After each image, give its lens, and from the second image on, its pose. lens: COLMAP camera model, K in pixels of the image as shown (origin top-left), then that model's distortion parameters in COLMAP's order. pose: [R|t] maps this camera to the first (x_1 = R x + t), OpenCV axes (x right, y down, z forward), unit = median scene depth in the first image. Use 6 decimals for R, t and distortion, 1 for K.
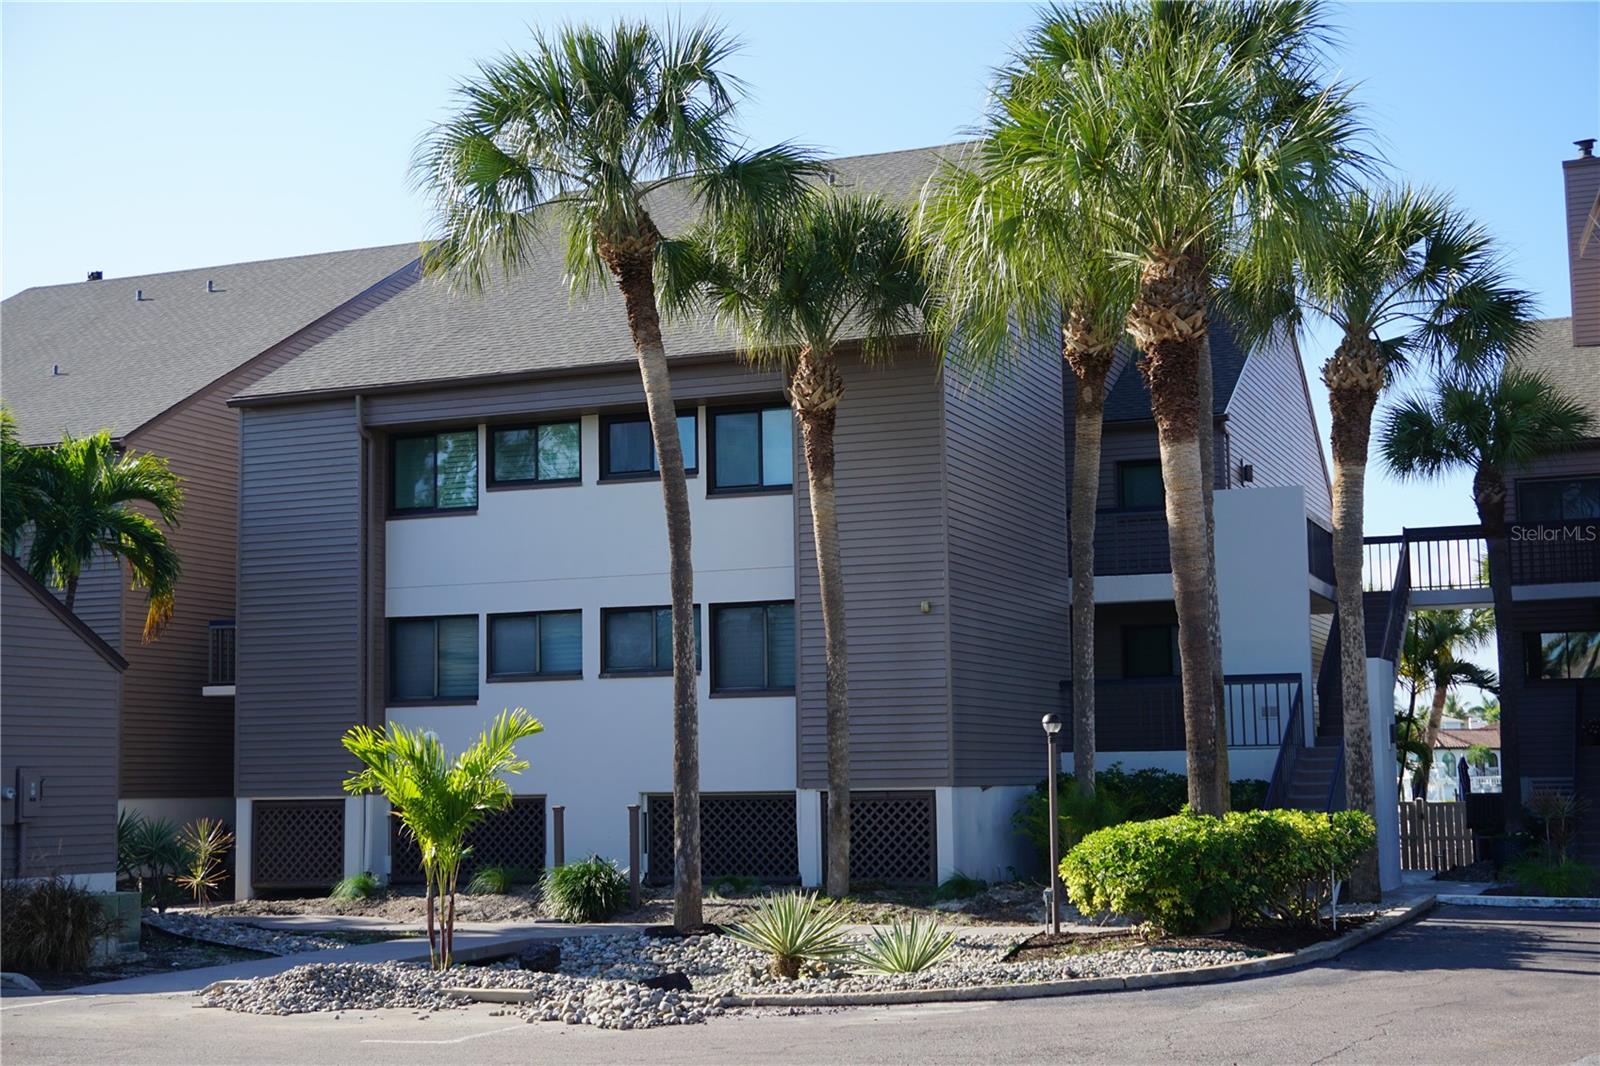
lens RADIAL K [[2202.2, 0, 800.0], [0, 2202.2, 533.0], [0, 0, 1]] dist [0.007075, 0.052481]
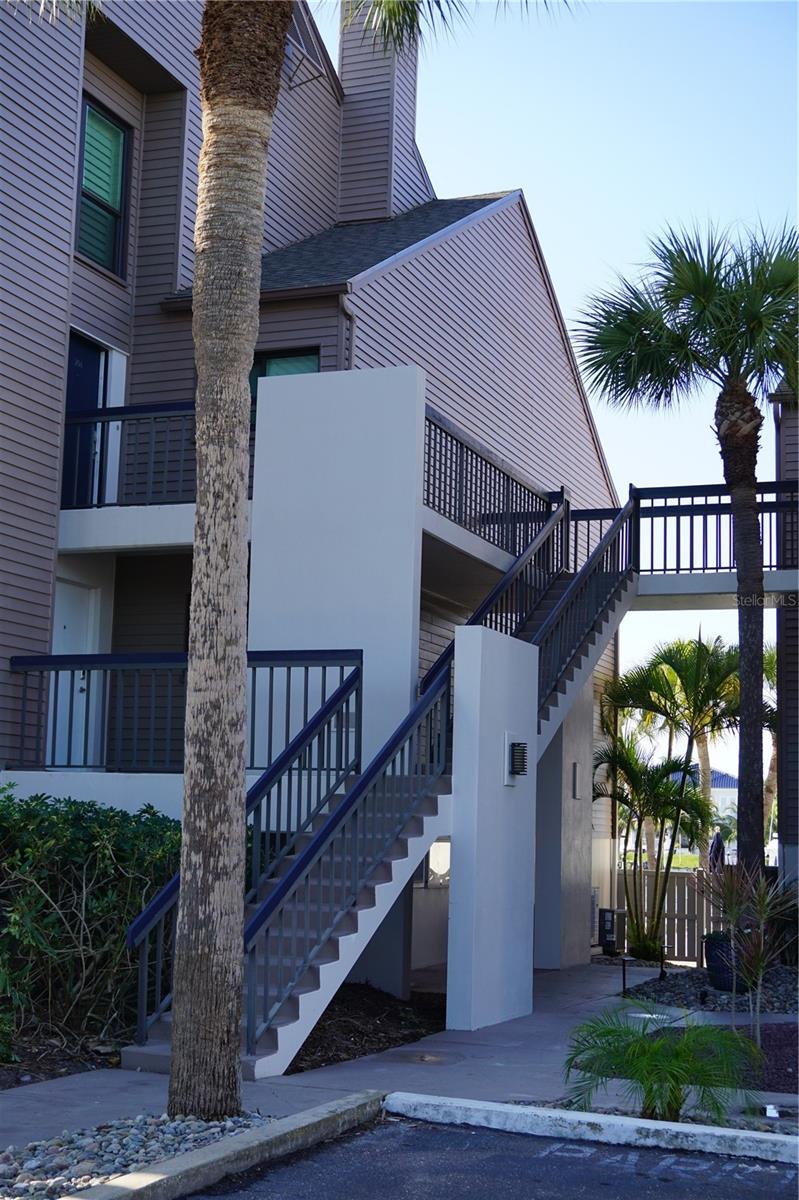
lens RADIAL K [[1651.6, 0, 399.5], [0, 1651.6, 600.0], [0, 0, 1]] dist [0.007075, 0.052481]
pose [[0.999067, 0.043176, -0.001134, 0.232365], [-0.043191, 0.998624, -0.029736, 0.061539], [-0.000151, 0.029757, 0.999557, 0.541791]]
